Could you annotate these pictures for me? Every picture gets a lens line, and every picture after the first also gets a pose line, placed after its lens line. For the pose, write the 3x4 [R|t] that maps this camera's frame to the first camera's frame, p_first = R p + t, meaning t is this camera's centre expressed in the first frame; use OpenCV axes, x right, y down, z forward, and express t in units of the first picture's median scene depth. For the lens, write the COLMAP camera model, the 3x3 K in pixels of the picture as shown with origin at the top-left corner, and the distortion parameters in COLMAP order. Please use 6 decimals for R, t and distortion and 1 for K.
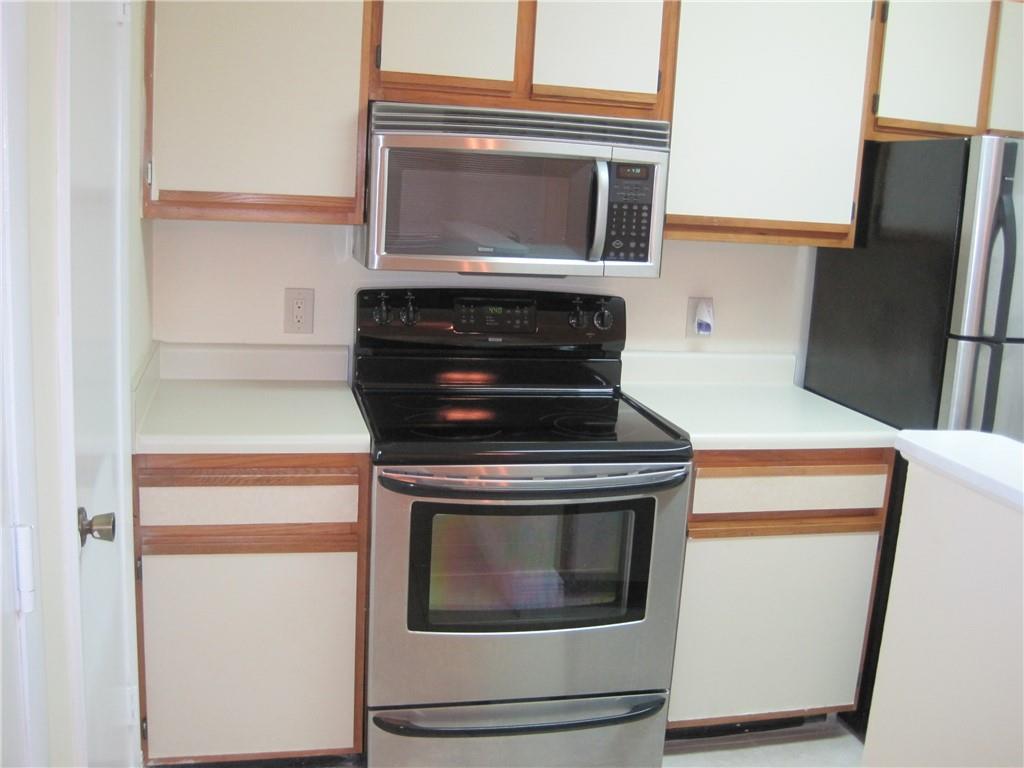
lens RADIAL K [[1052.6, 0, 512.0], [0, 1052.6, 384.0], [0, 0, 1]] dist [-0.175373, 0.143162]
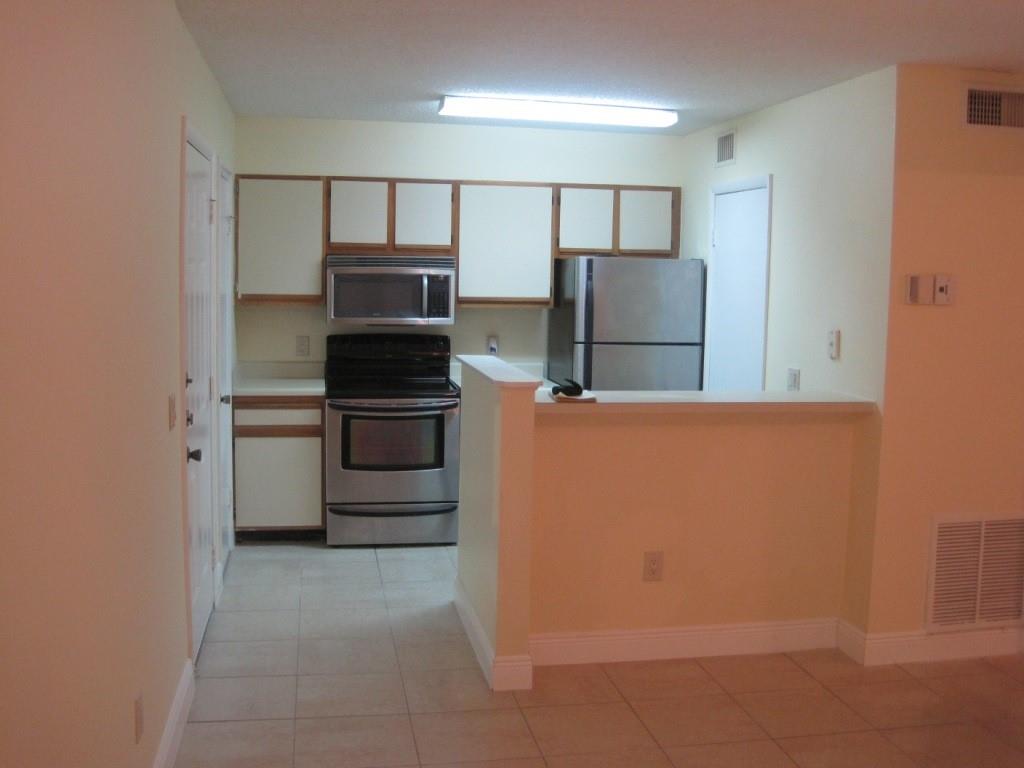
lens RADIAL K [[1052.6, 0, 512.0], [0, 1052.6, 384.0], [0, 0, 1]] dist [-0.175373, 0.143162]
pose [[0.997754, -0.032836, -0.058389, 0.405298], [0.027230, 0.995168, -0.094340, 0.253993], [0.061205, 0.092538, 0.993826, -1.294381]]
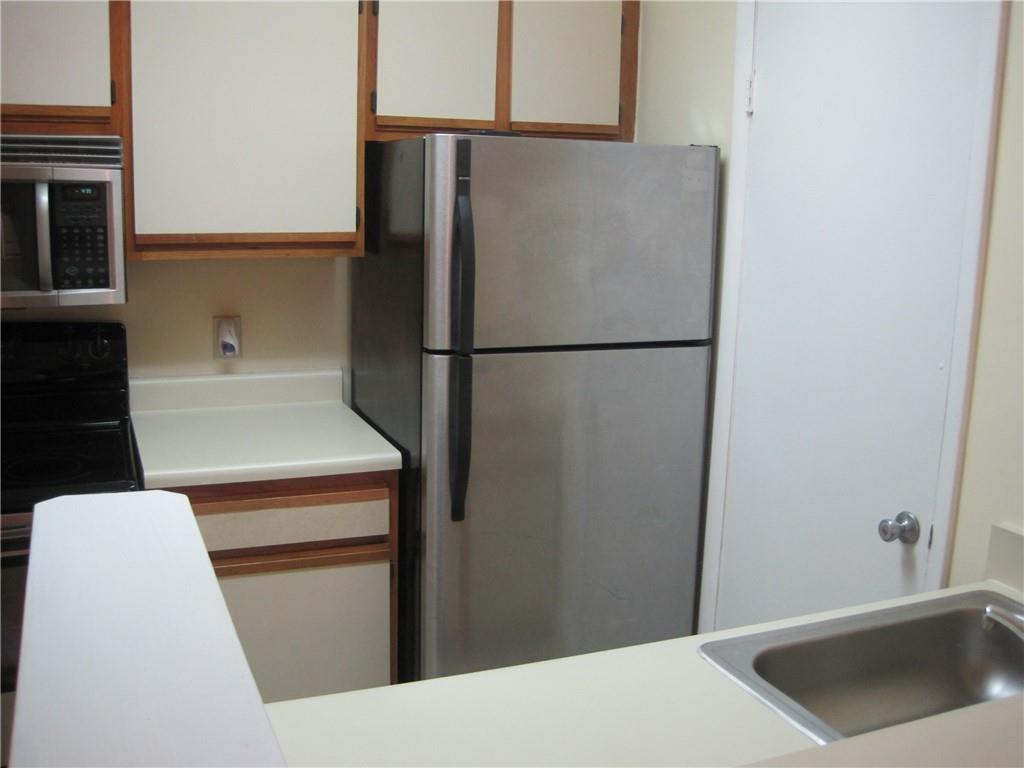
lens RADIAL K [[1052.6, 0, 512.0], [0, 1052.6, 384.0], [0, 0, 1]] dist [-0.175373, 0.143162]
pose [[0.987762, -0.057921, 0.144817, 0.351859], [0.056941, 0.998318, 0.010906, -0.020974], [-0.145205, -0.002526, 0.989398, 0.043707]]
